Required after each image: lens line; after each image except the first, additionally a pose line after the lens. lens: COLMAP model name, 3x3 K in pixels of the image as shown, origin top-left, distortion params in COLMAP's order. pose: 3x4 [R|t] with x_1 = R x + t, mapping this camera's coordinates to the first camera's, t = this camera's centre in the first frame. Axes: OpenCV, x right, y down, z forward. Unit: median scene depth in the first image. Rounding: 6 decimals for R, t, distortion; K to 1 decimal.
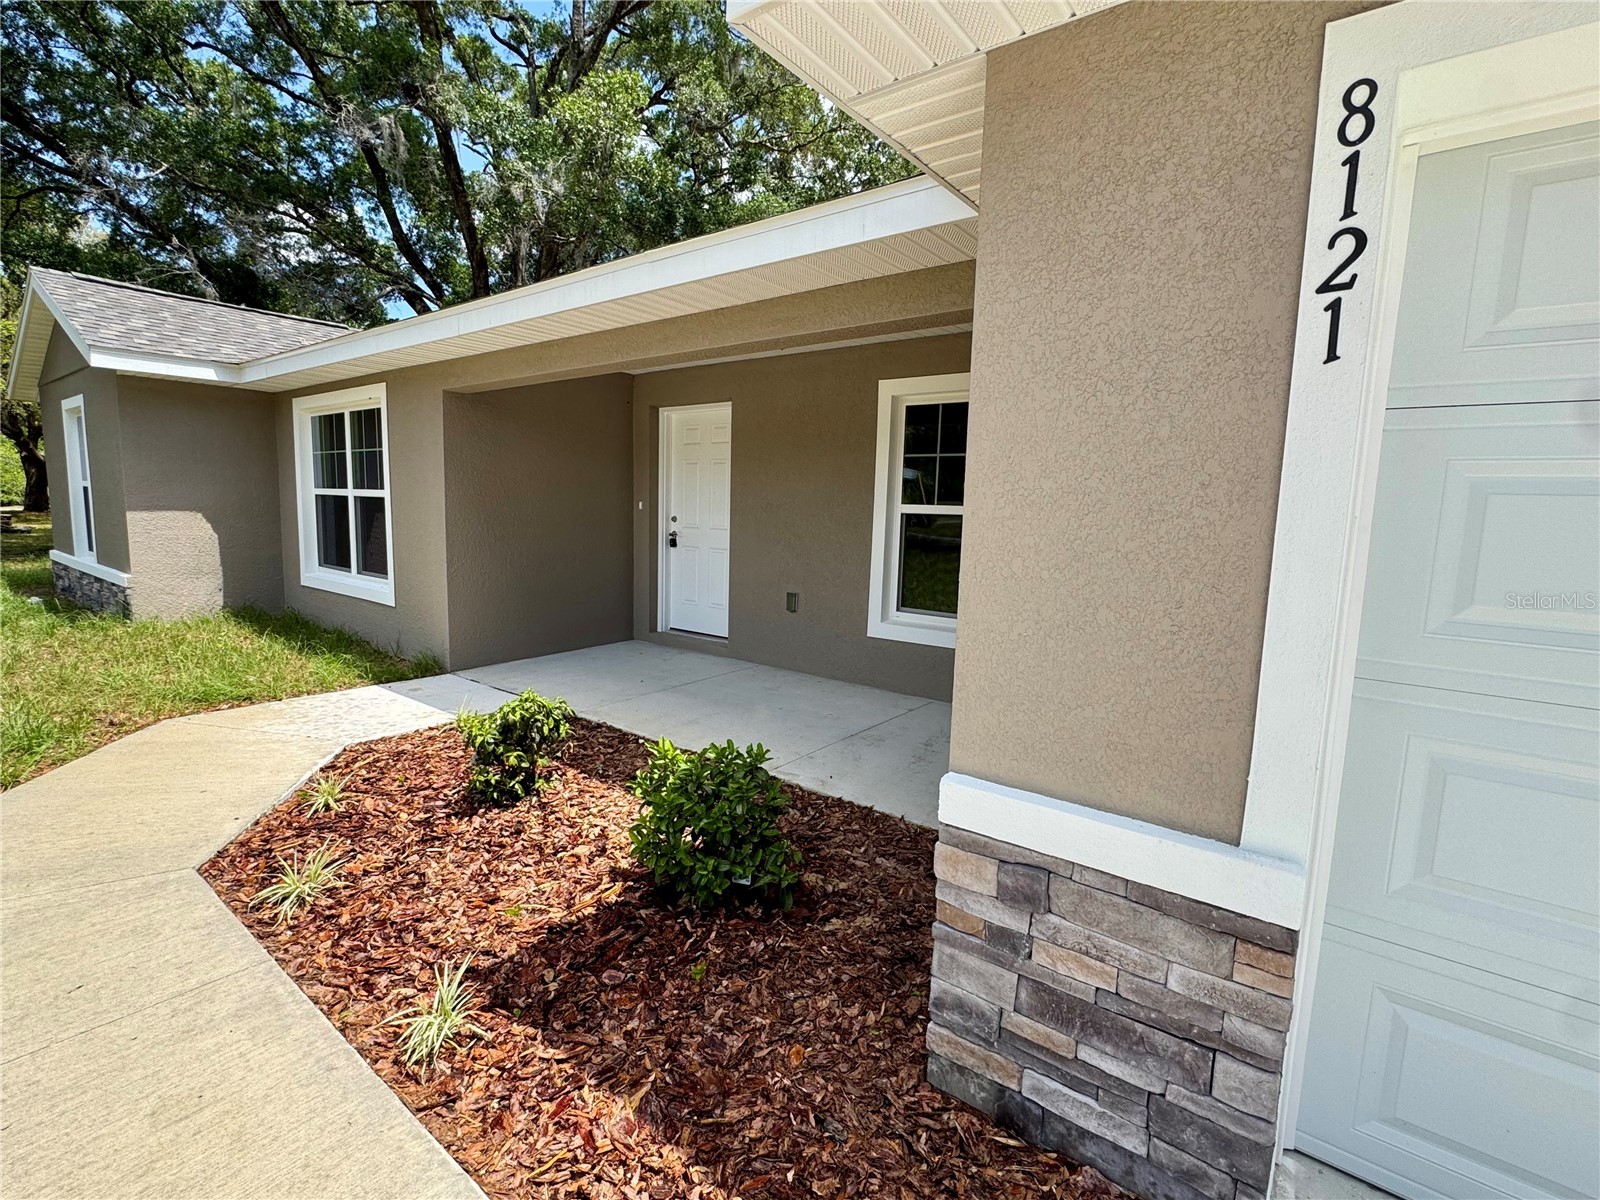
lens RADIAL K [[744.9, 0, 801.6], [0, 744.9, 595.9], [0, 0, 1]] dist [-0.002748, 0.000237]
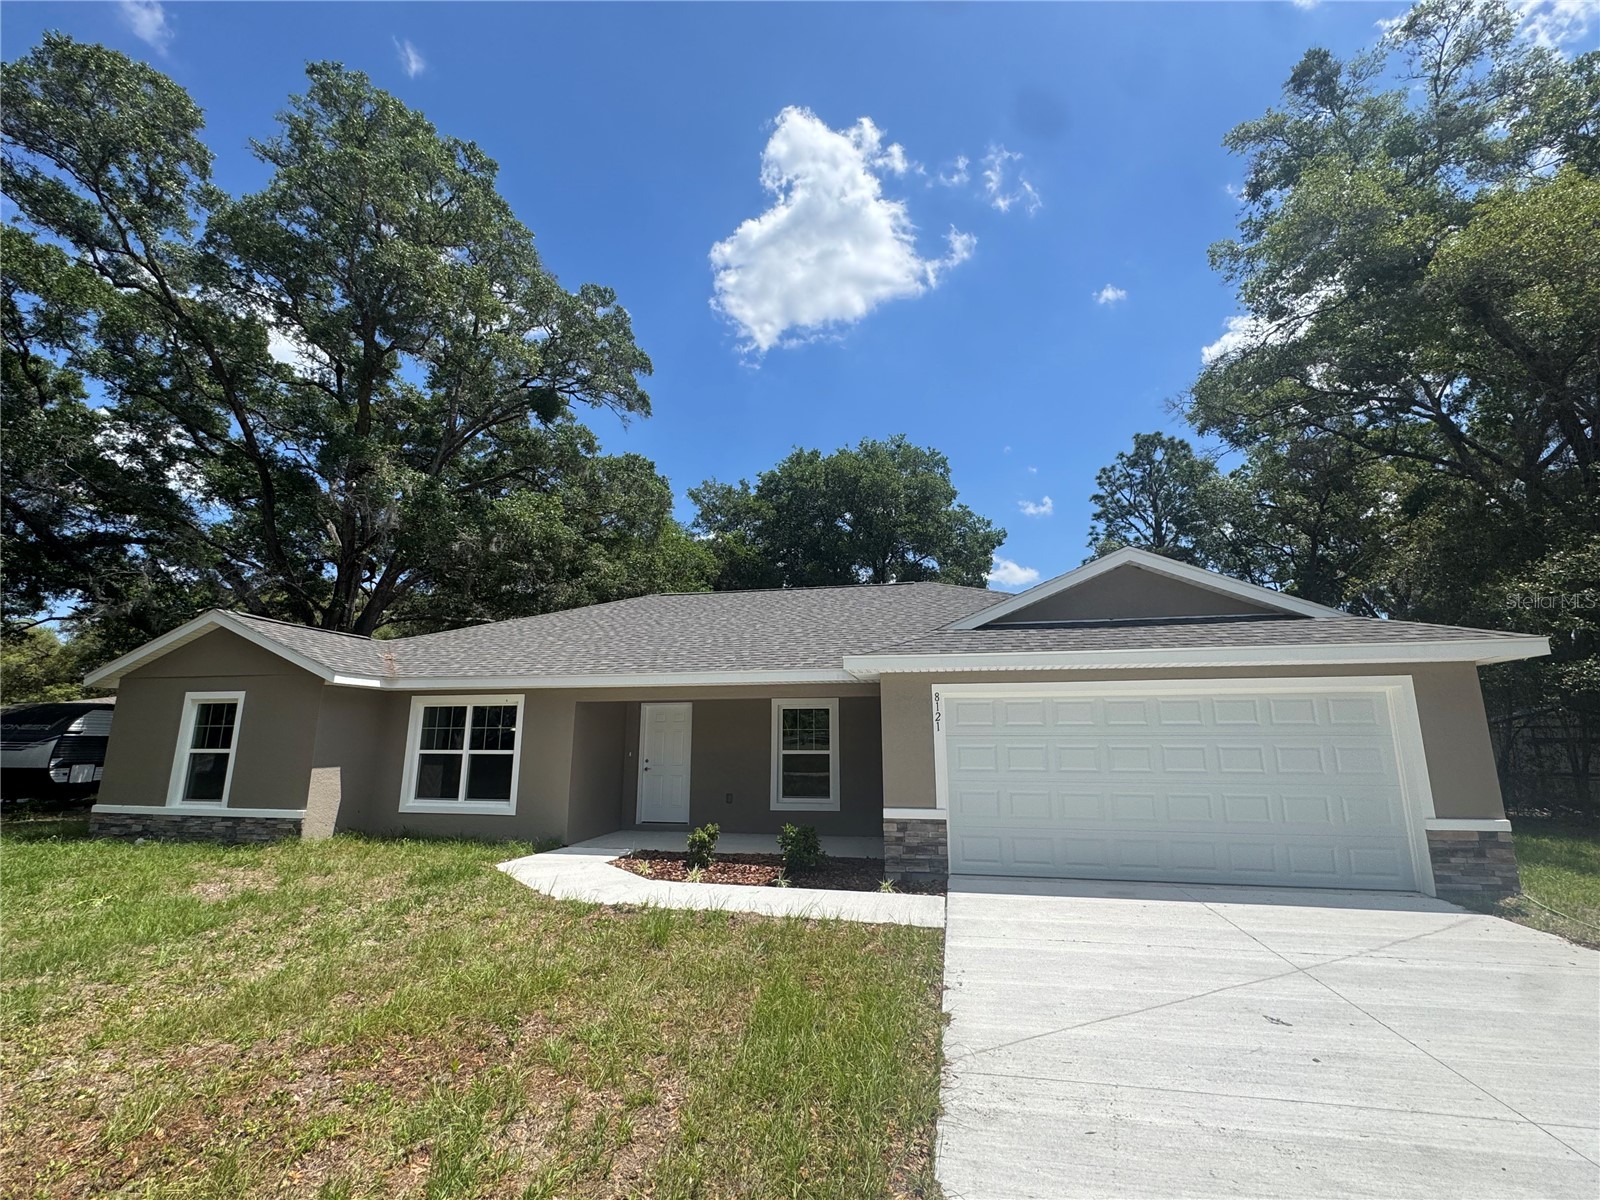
lens RADIAL K [[695.9, 0, 793.4], [0, 695.9, 602.1], [0, 0, 1]] dist [-0.003735, 0.000444]
pose [[0.903144, 0.059969, 0.425129, -0.804854], [0.076523, 0.951858, -0.296834, 0.087200], [-0.422464, 0.300616, 0.855076, -1.045525]]
